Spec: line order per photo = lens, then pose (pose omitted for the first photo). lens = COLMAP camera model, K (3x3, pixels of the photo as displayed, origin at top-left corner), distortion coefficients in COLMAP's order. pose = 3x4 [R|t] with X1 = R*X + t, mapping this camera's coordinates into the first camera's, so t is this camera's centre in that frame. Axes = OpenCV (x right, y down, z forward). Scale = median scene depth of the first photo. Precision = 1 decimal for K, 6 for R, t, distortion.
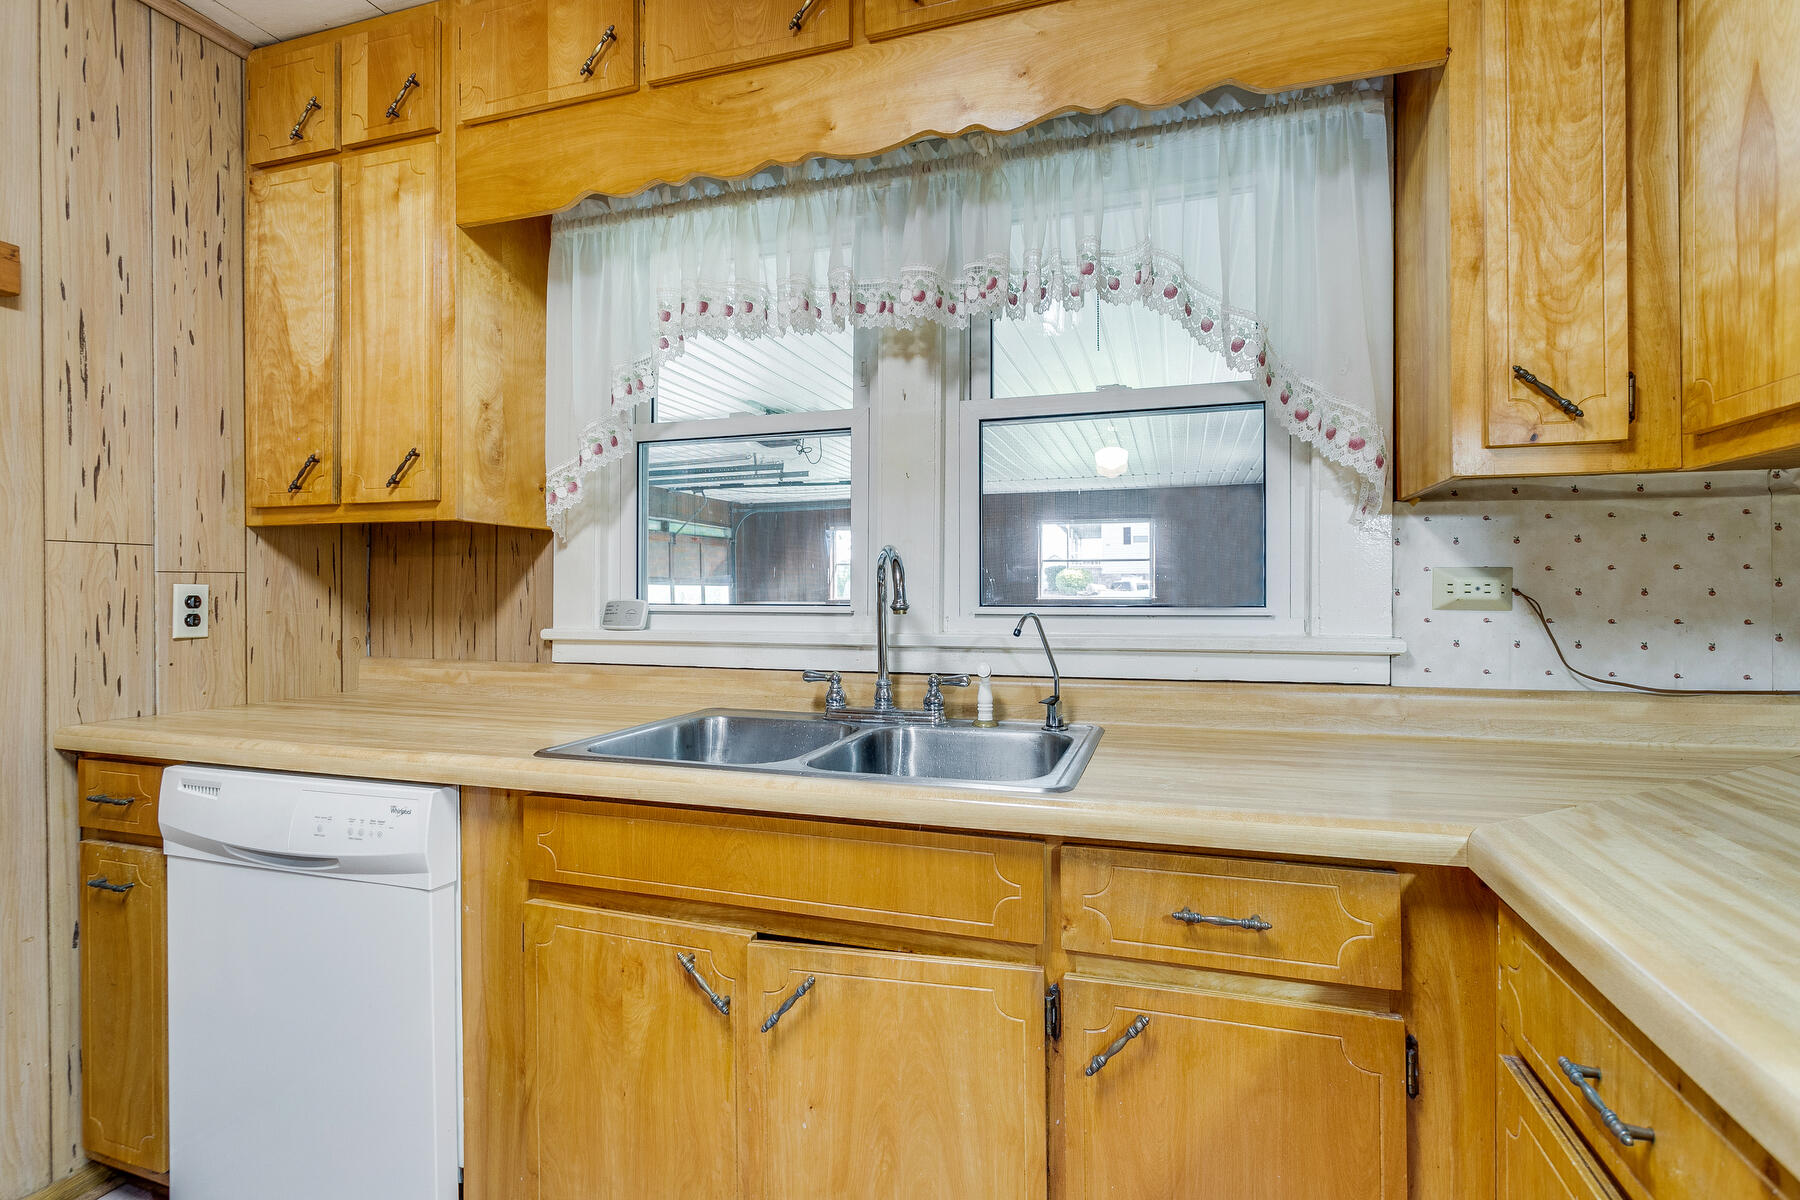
lens RADIAL K [[858.3, 0, 896.5], [0, 858.3, 586.5], [0, 0, 1]] dist [0.000958, 0.003859]
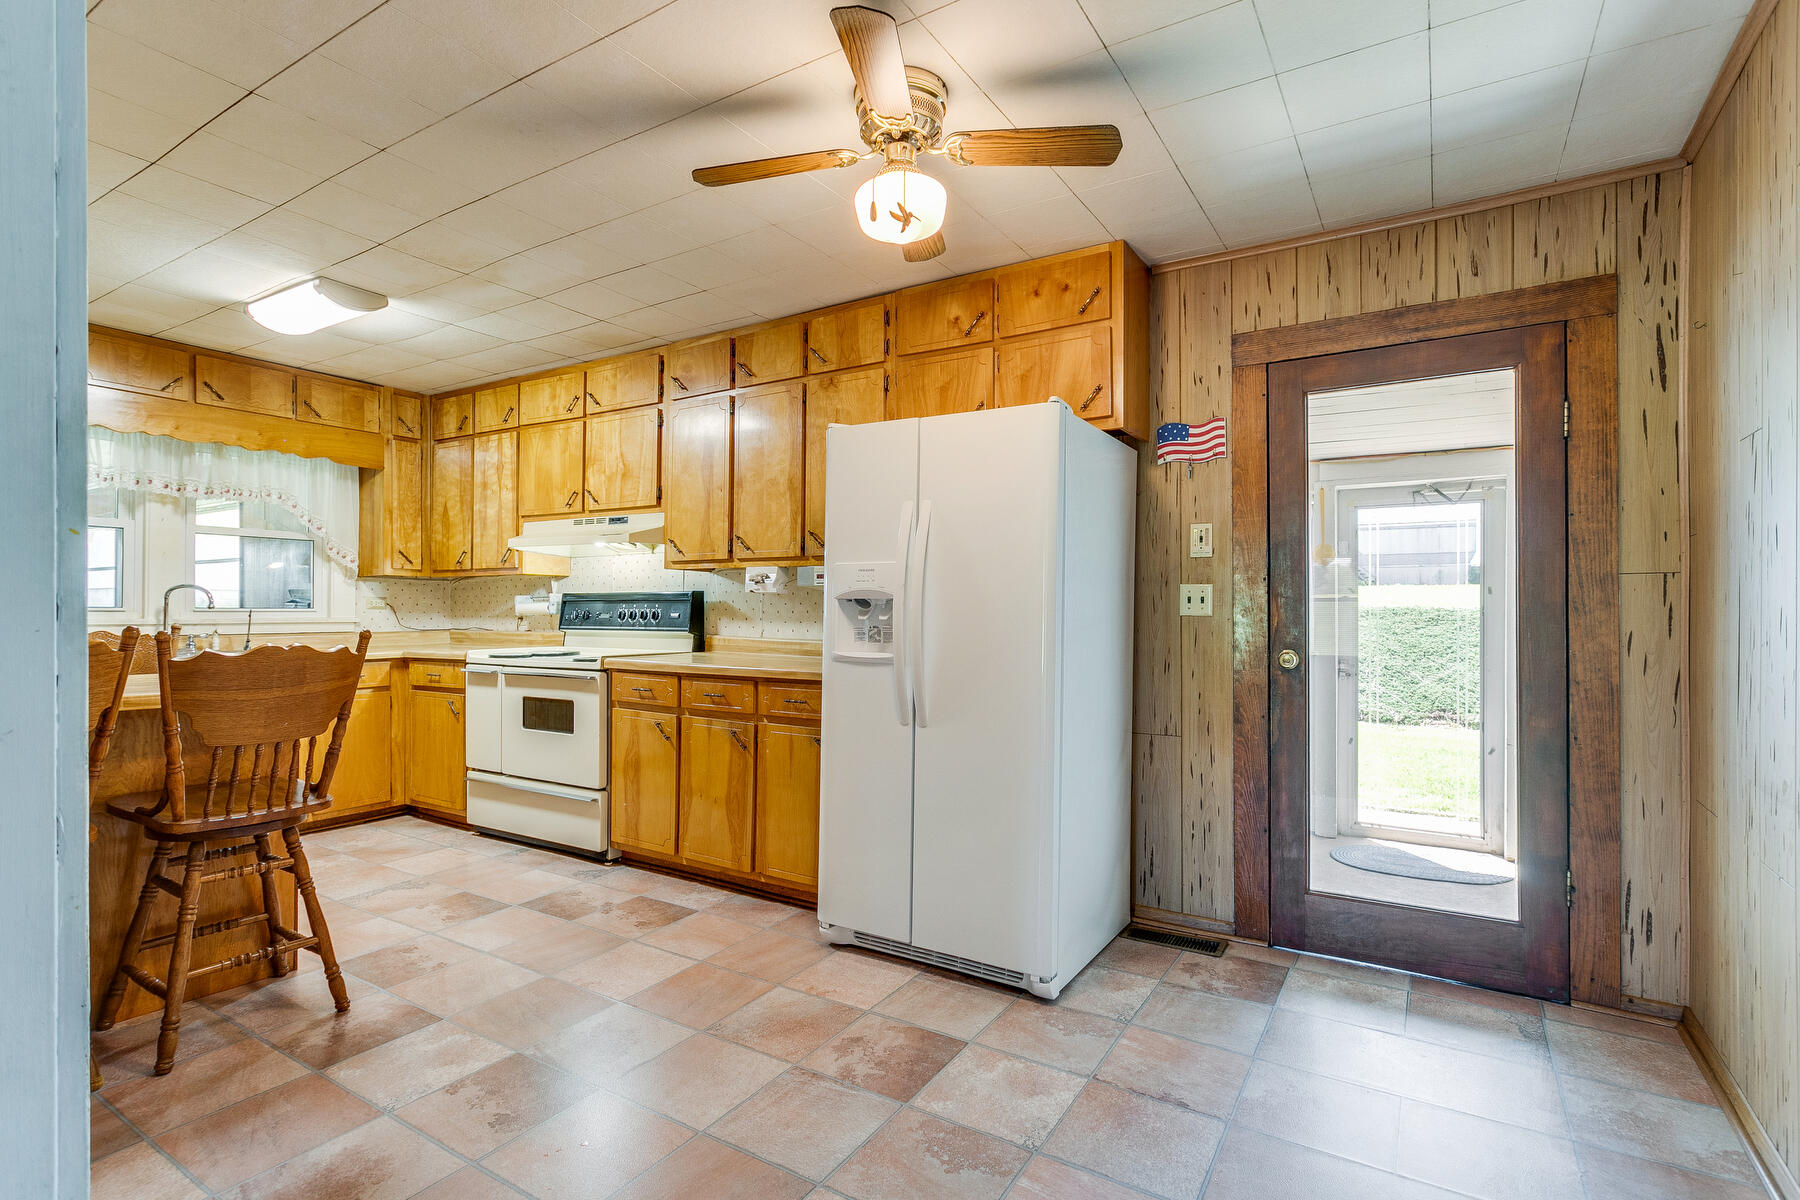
lens RADIAL K [[858.3, 0, 894.6], [0, 858.3, 610.2], [0, 0, 1]] dist [0.000958, 0.003859]
pose [[0.250274, 0.005333, 0.968160, -2.101163], [-0.009680, 0.999949, -0.003006, 0.020214], [-0.968127, -0.008620, 0.250313, -1.838482]]
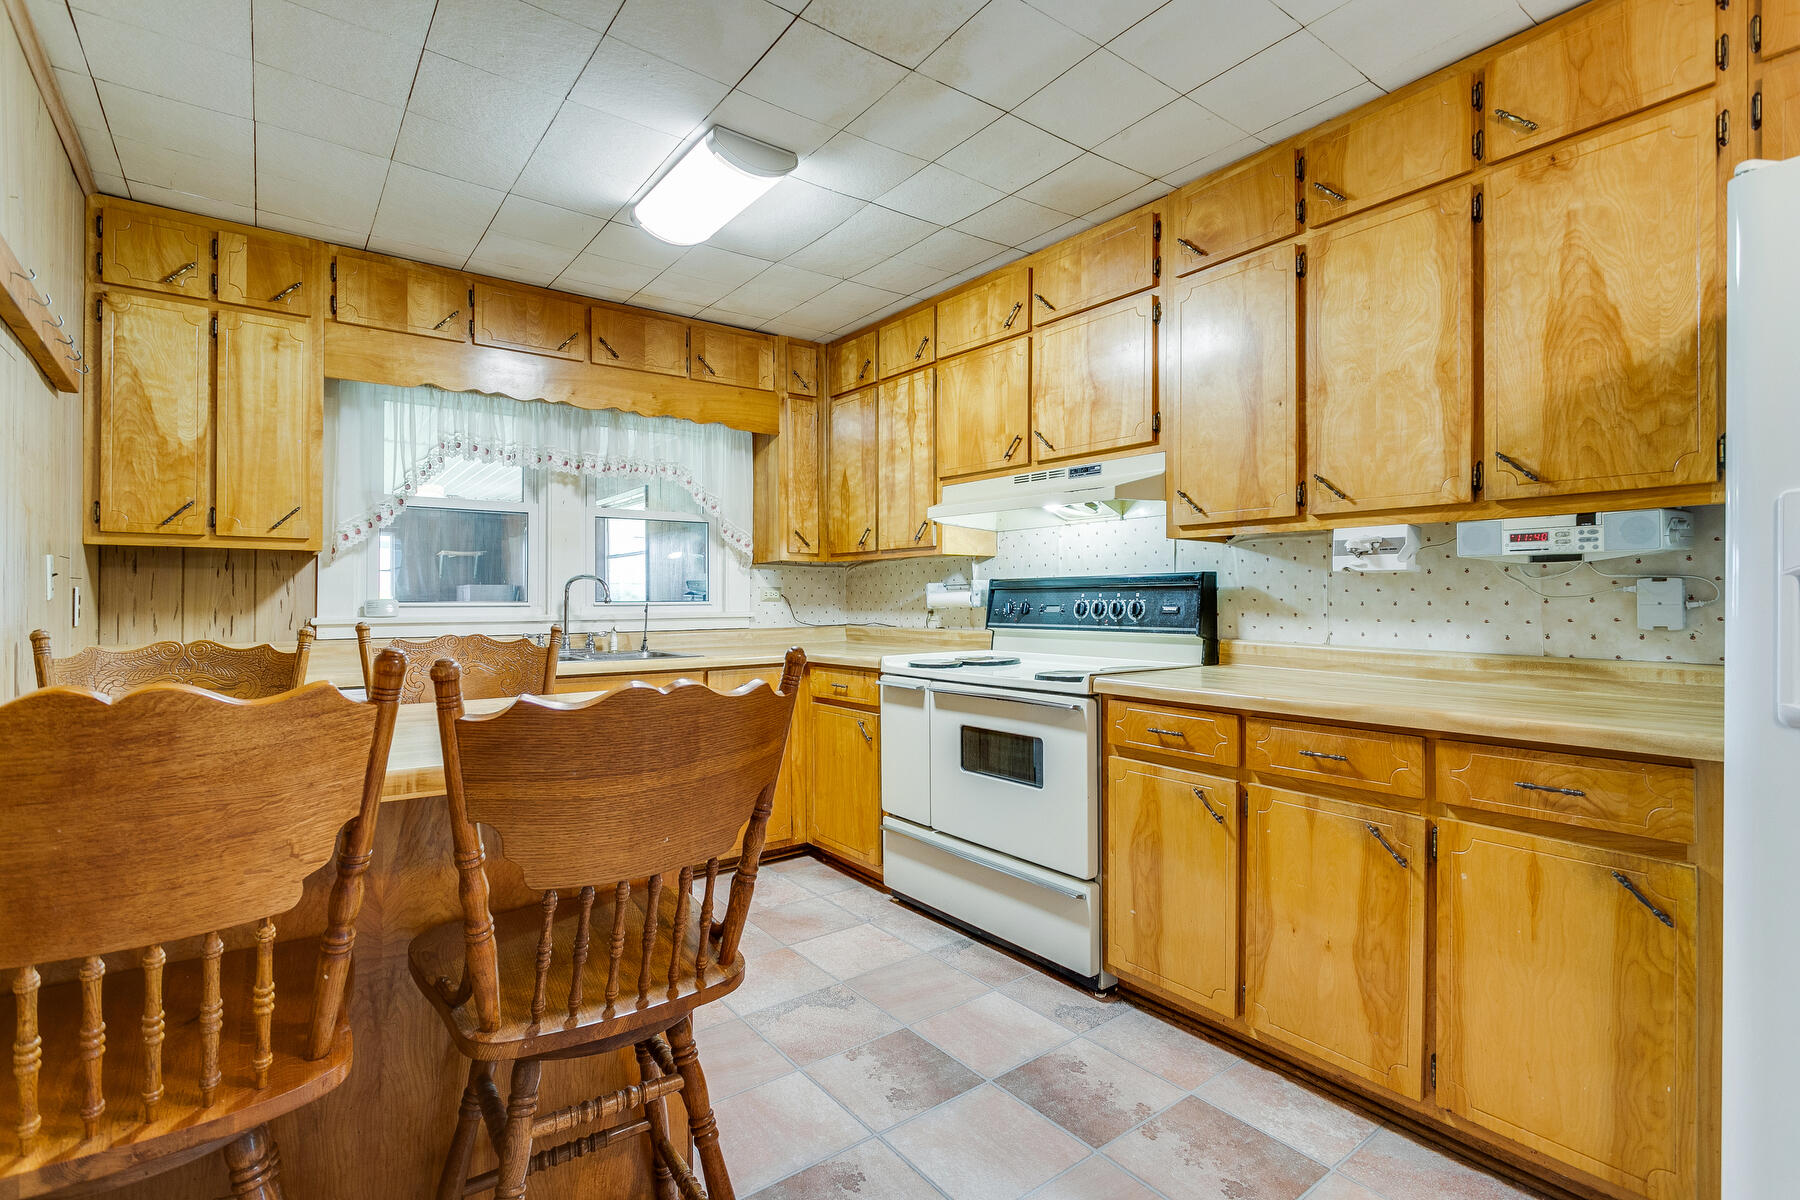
lens RADIAL K [[858.3, 0, 910.3], [0, 858.3, 597.8], [0, 0, 1]] dist [0.000958, 0.003859]
pose [[0.577337, 0.002125, 0.816503, -1.428750], [-0.002987, 0.999995, -0.000490, 0.013658], [-0.816500, -0.002156, 0.577341, -1.071134]]
